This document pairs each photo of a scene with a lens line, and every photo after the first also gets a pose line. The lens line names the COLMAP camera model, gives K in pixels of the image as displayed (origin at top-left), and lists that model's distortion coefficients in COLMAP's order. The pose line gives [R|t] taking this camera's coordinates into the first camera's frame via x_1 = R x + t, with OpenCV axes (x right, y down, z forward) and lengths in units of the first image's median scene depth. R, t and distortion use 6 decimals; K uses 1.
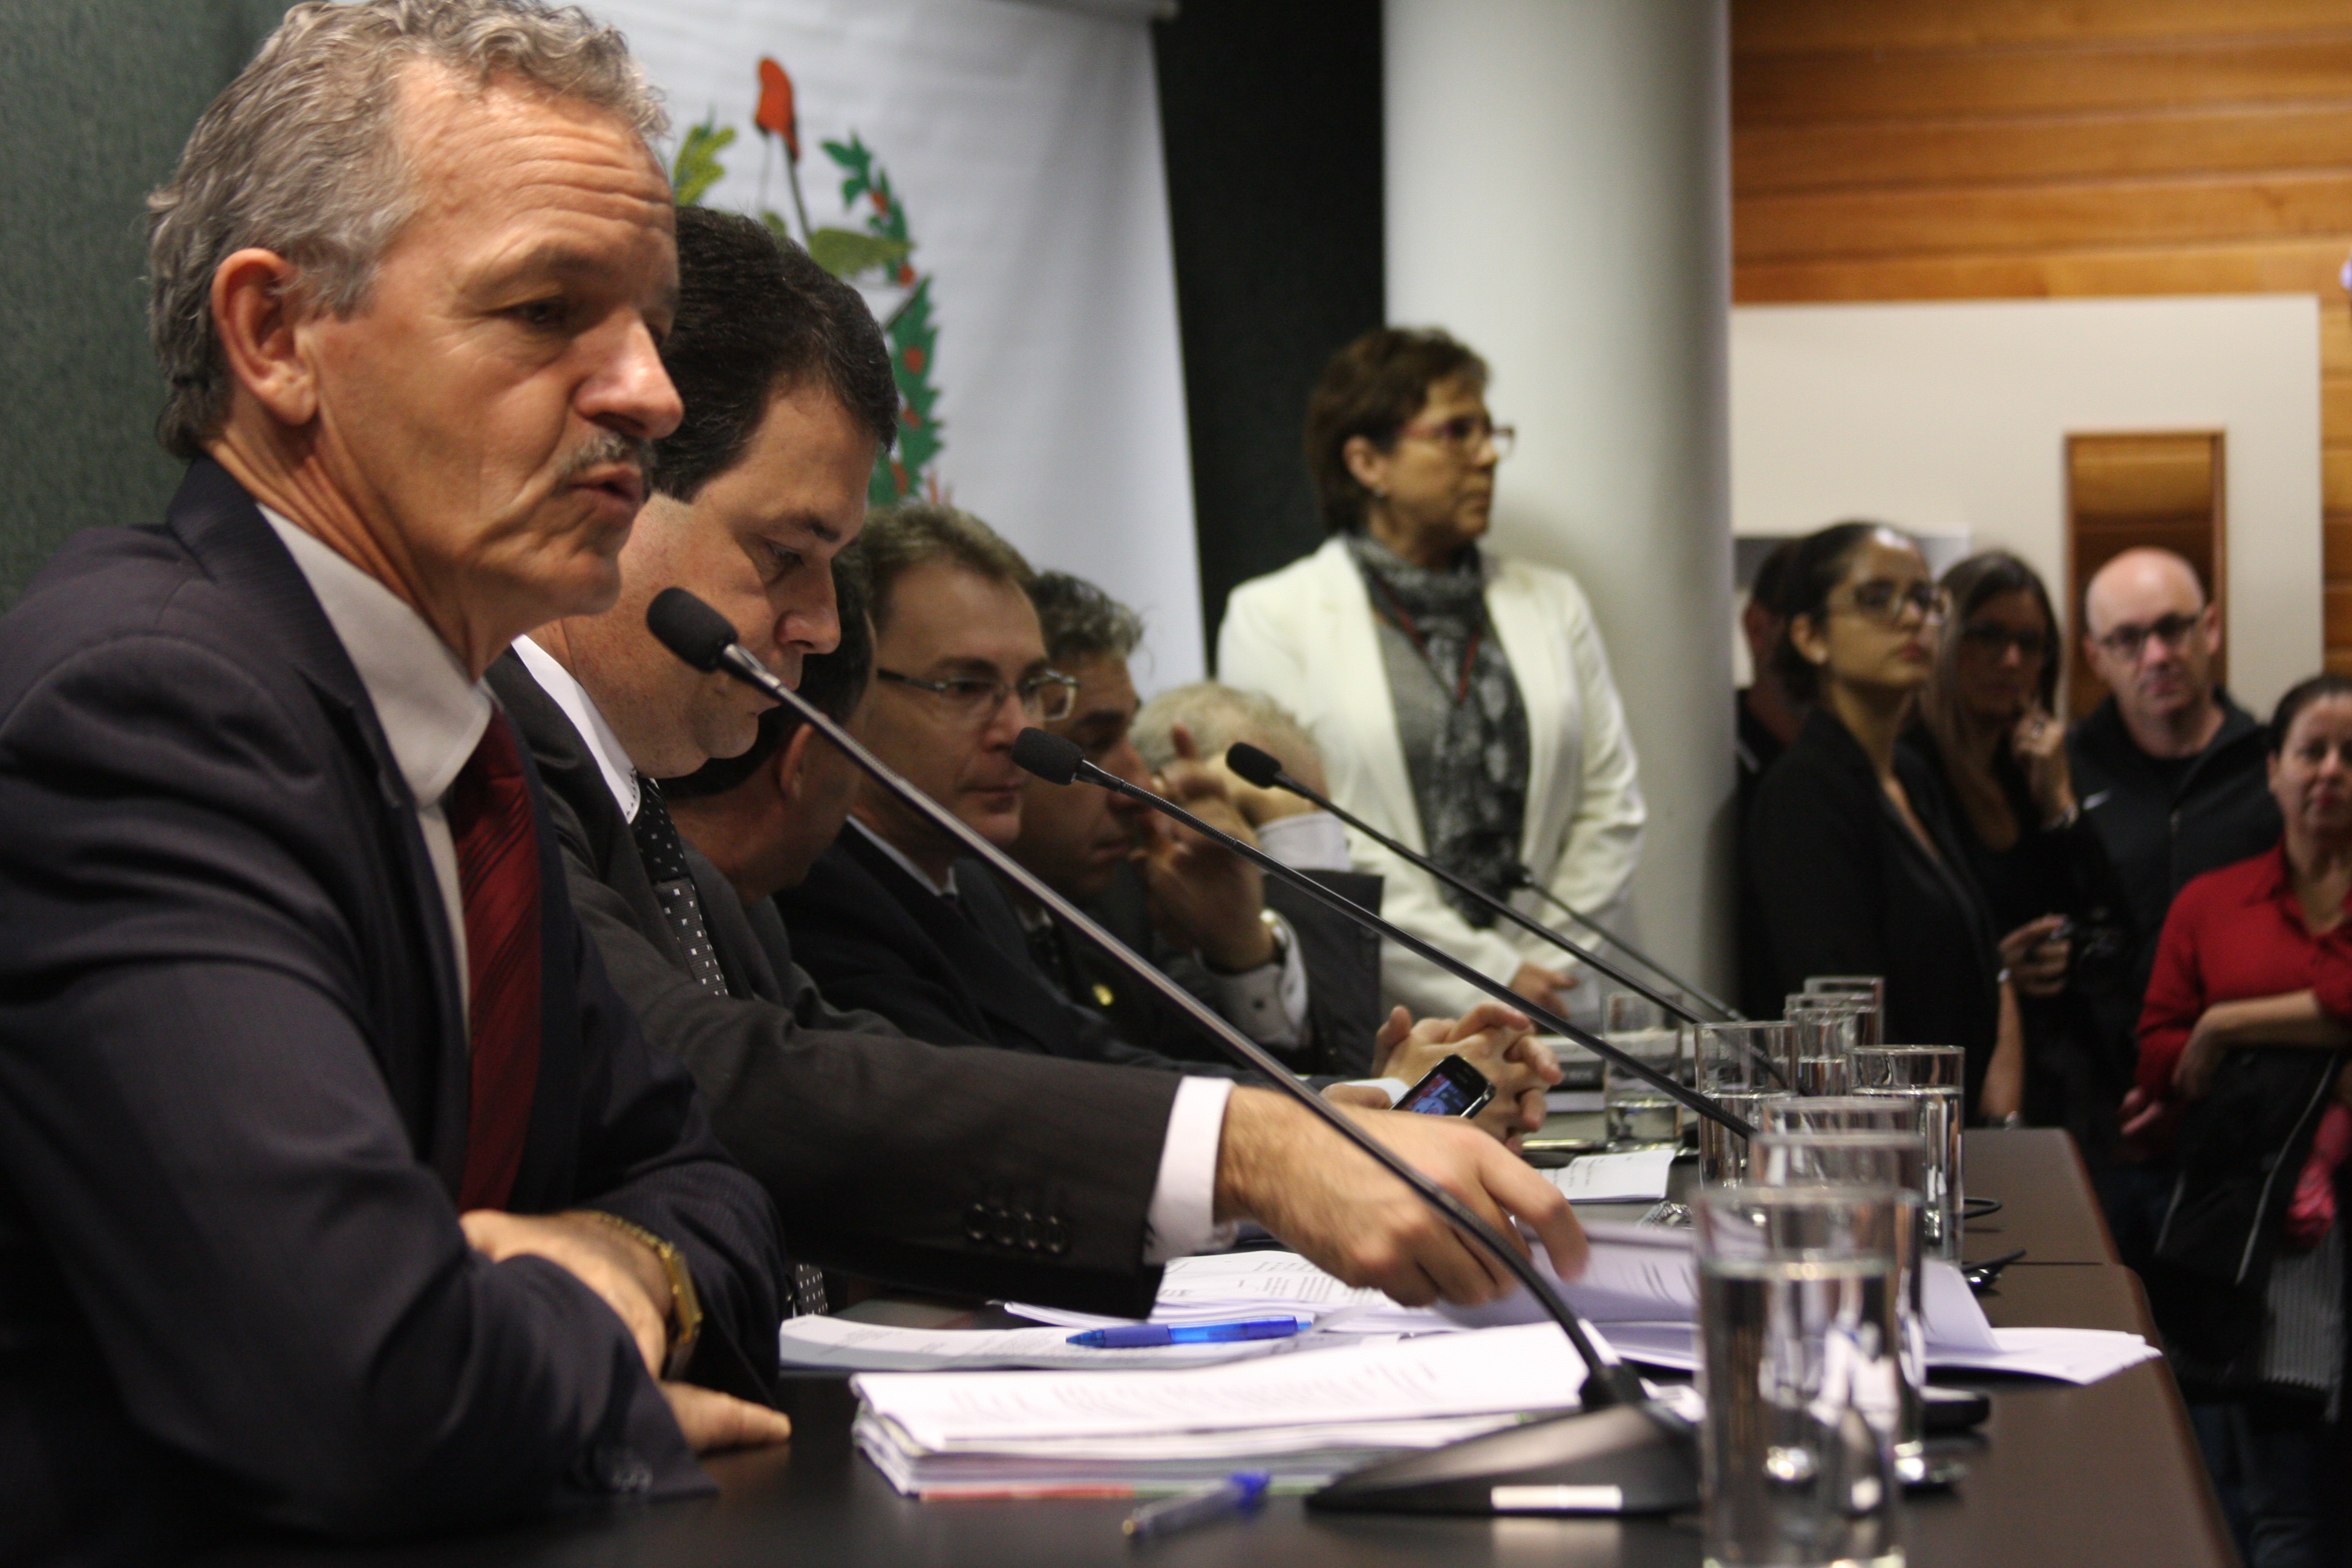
lens RADIAL K [[6368.9, 0, 1176.0], [0, 6368.9, 784.0], [0, 0, 1]] dist [0.123986, 0.673365]
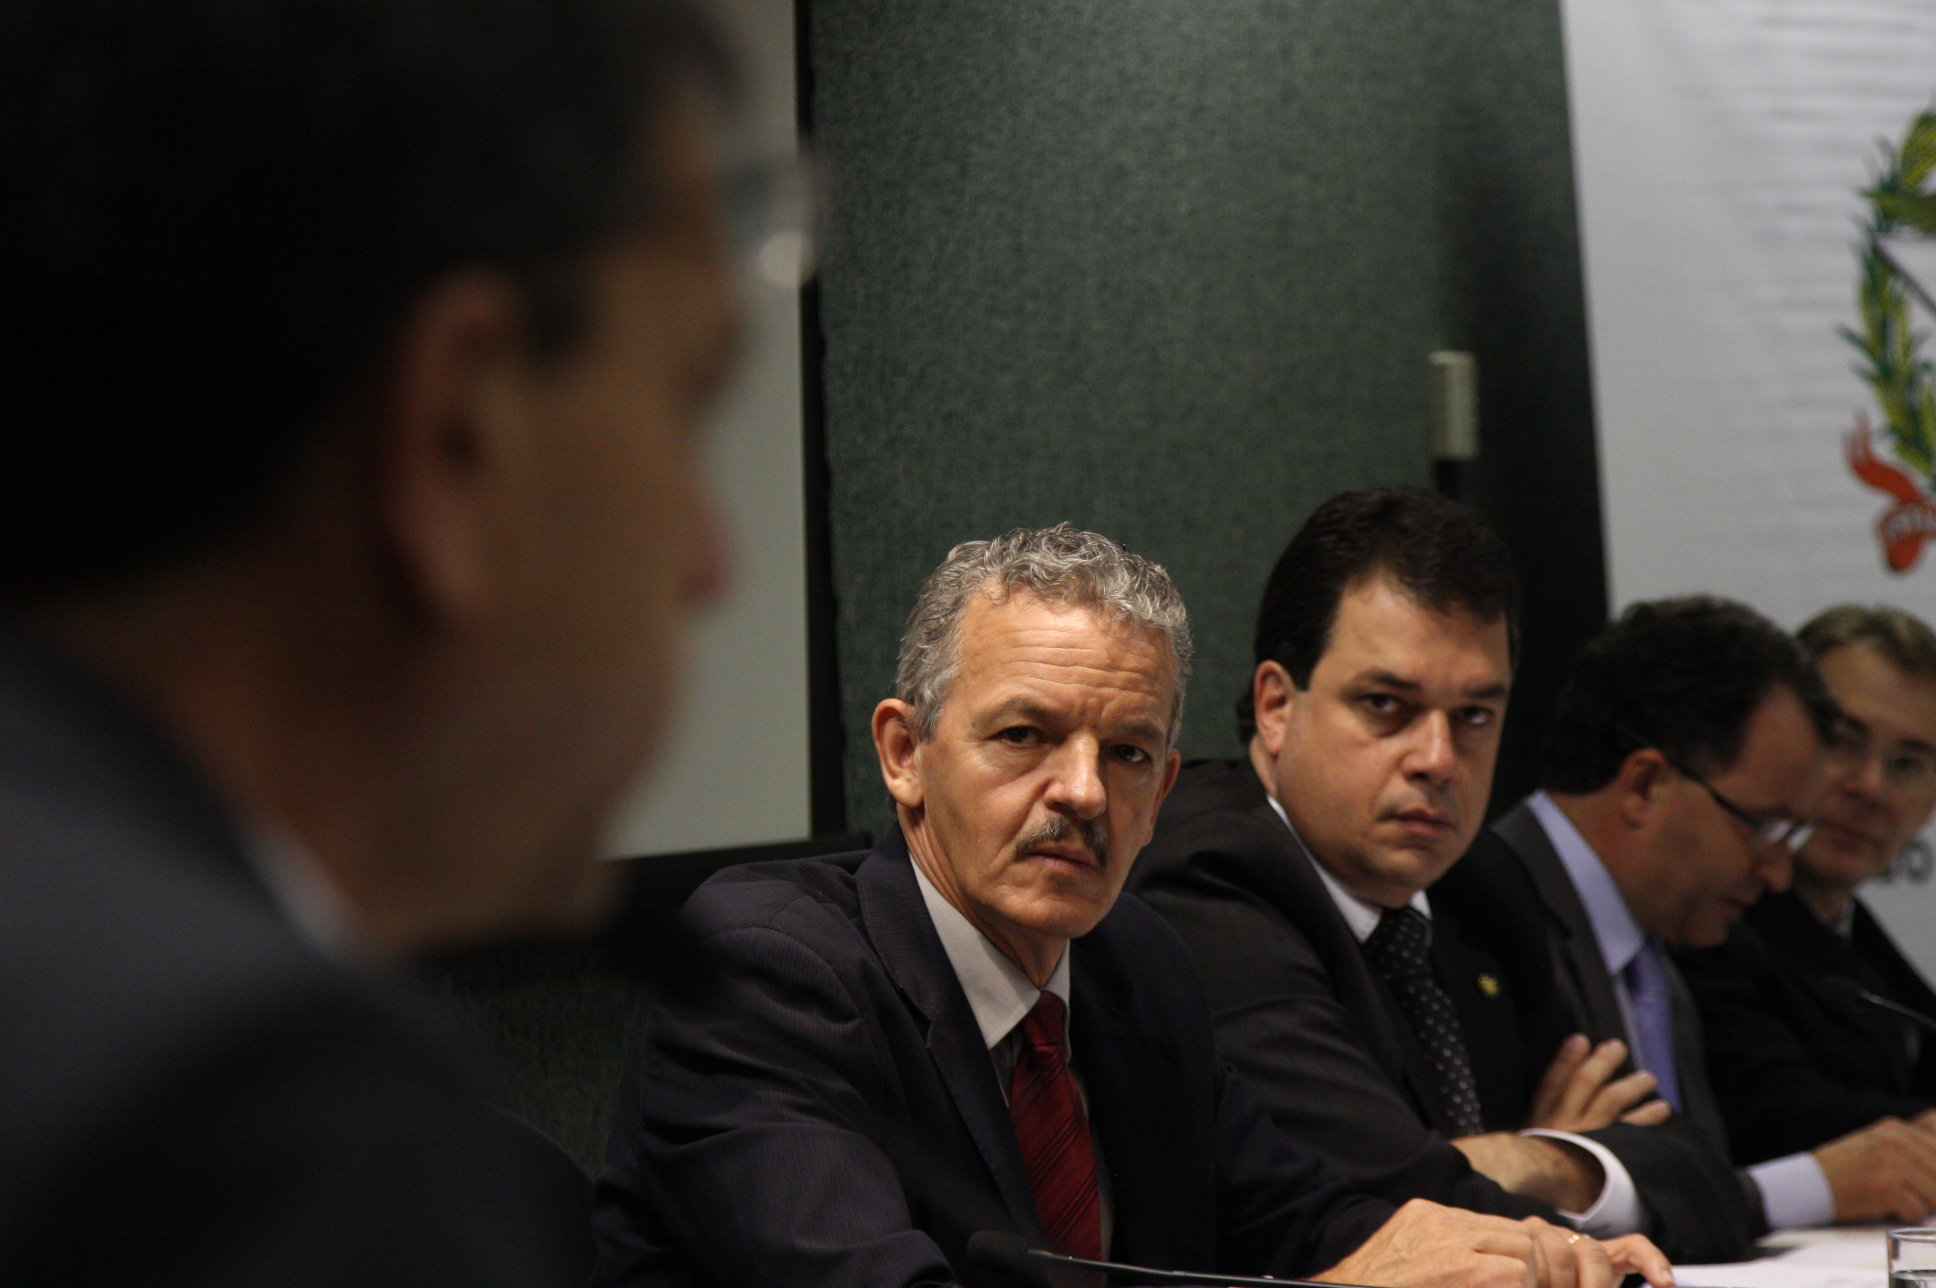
lens RADIAL K [[7611.9, 0, 967.8], [0, 7611.9, 403.9], [0, 0, 1]] dist [1.435478, 1.503805]
pose [[0.957299, -0.008497, -0.288975, 0.167551], [0.007272, 0.999959, -0.005315, -0.056349], [0.289009, 0.002987, 0.957322, -0.321812]]
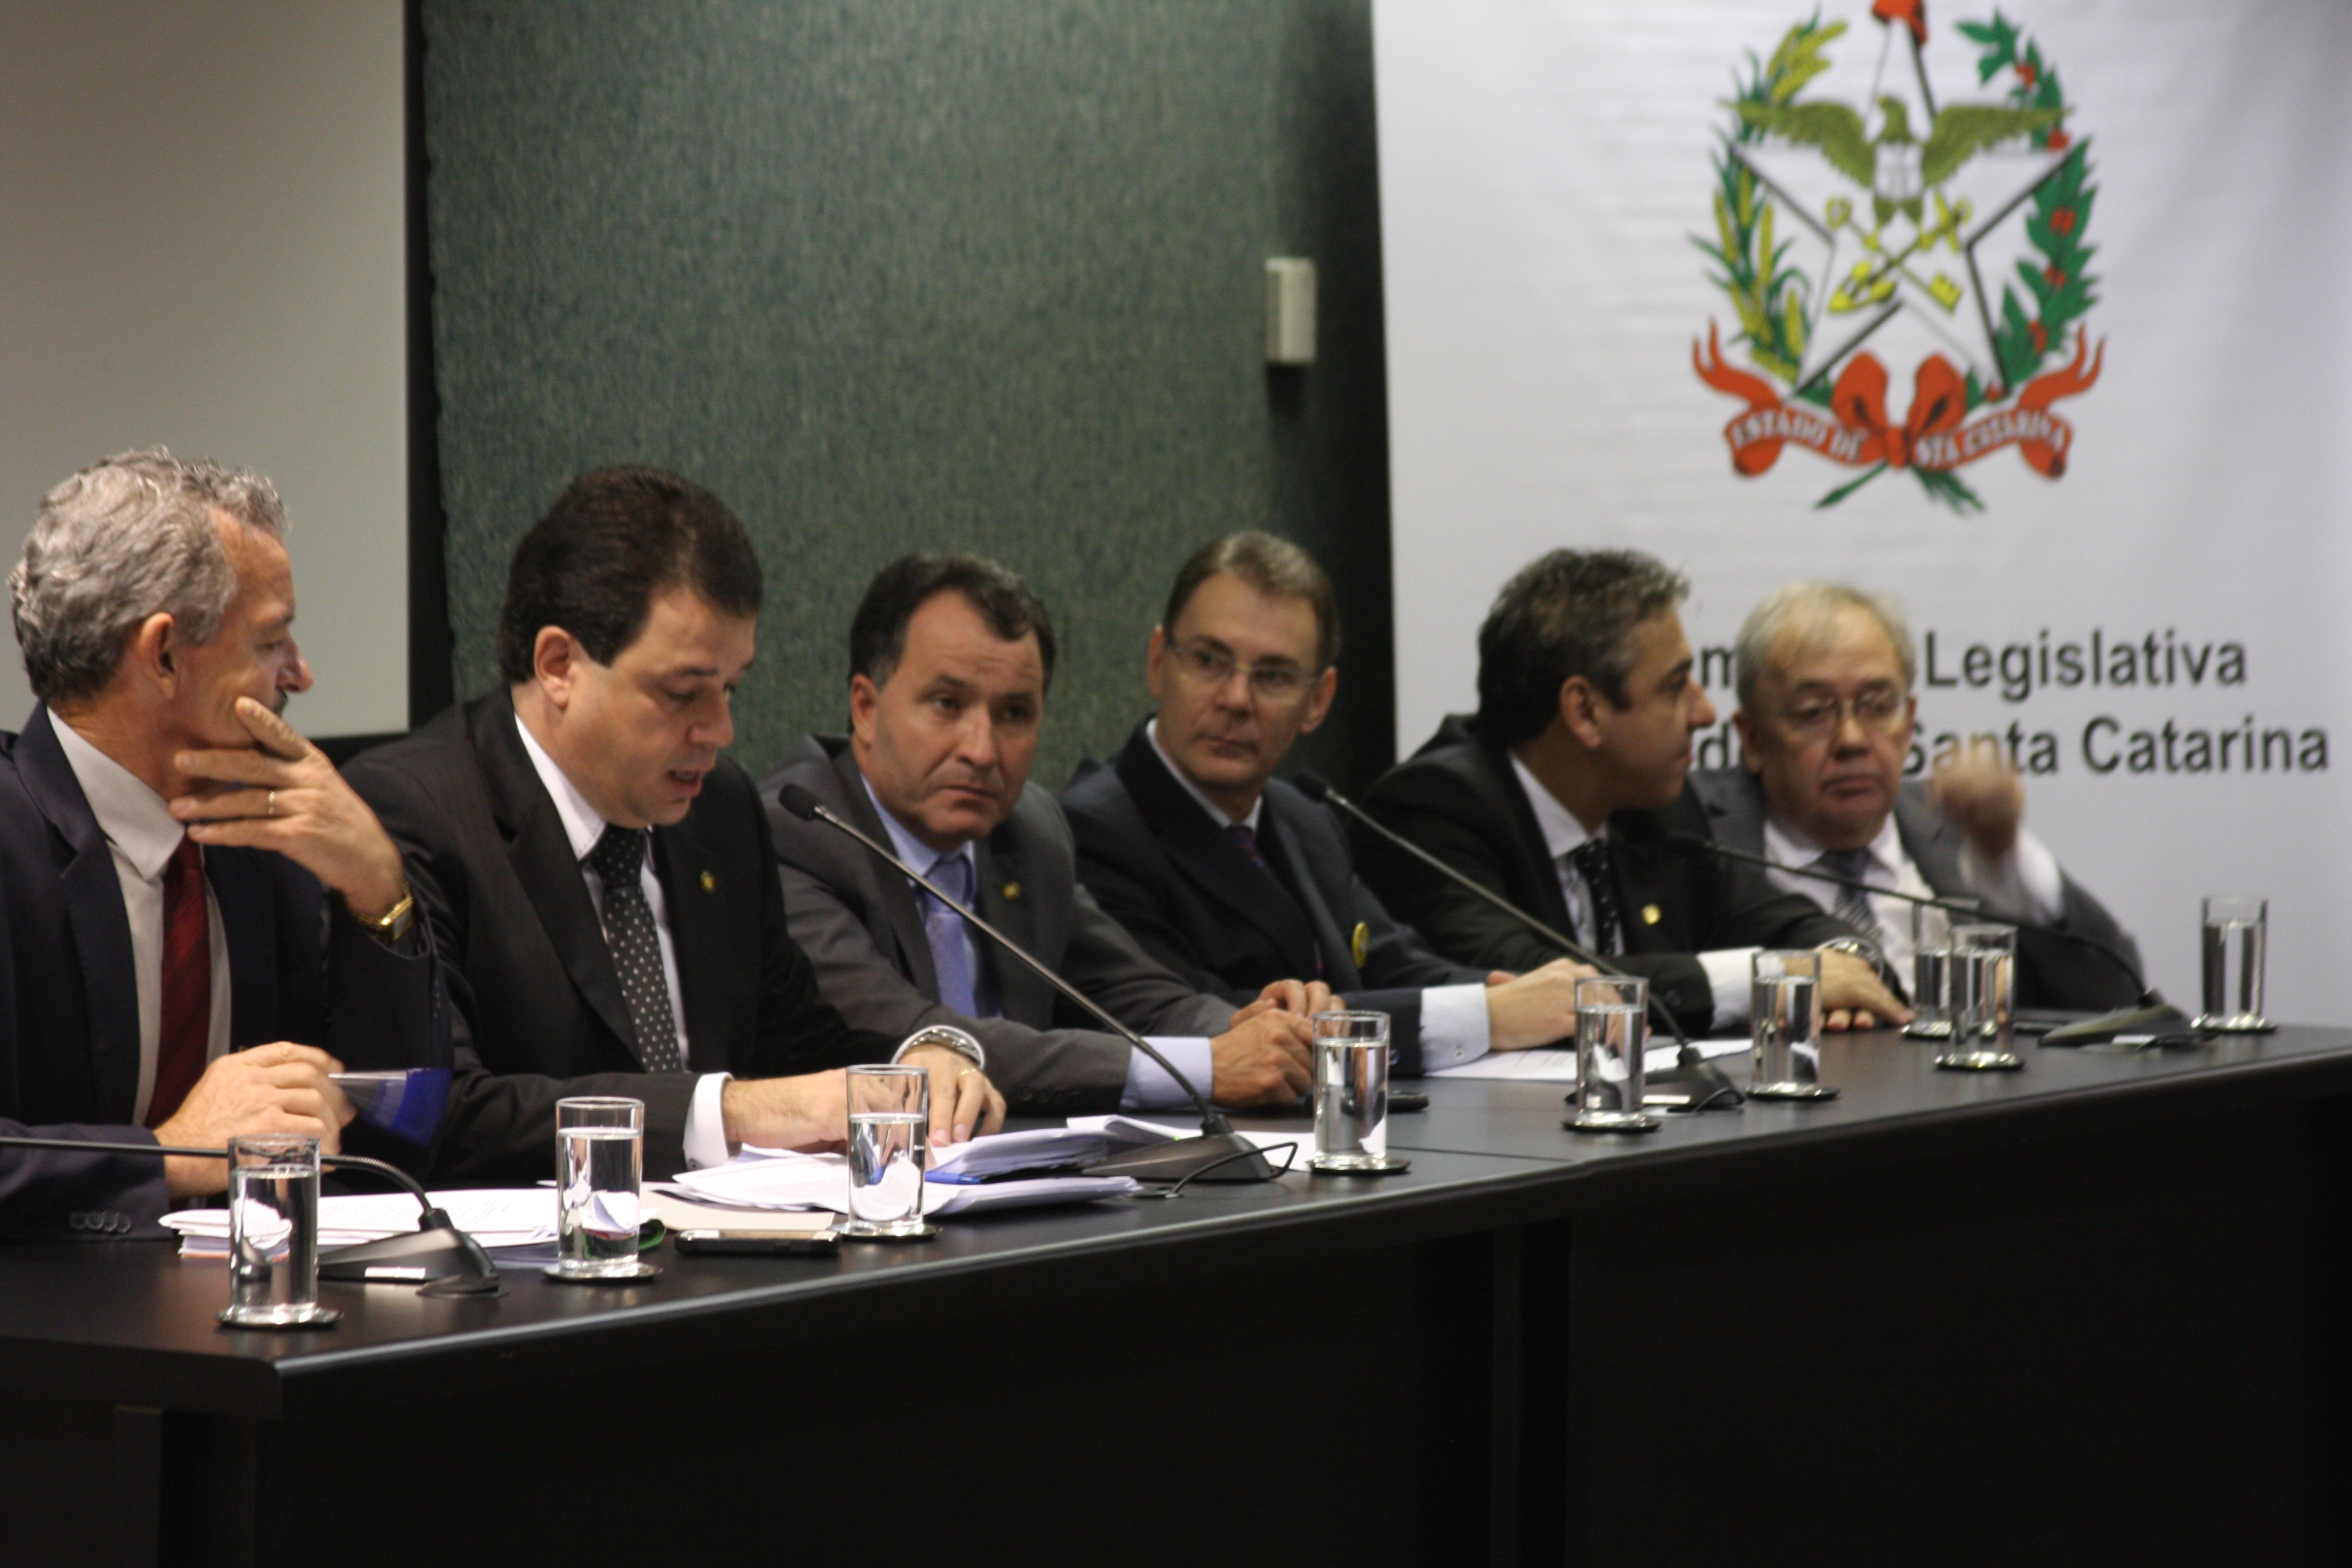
lens RADIAL K [[10252.9, 0, 1176.0], [0, 10252.9, 784.0], [0, 0, 1]] dist [0.435142, 3.656545]
pose [[0.907876, 0.042059, -0.417125, 0.656975], [-0.012962, 0.997295, 0.072345, -0.115138], [0.419039, -0.060273, 0.905965, -0.747824]]
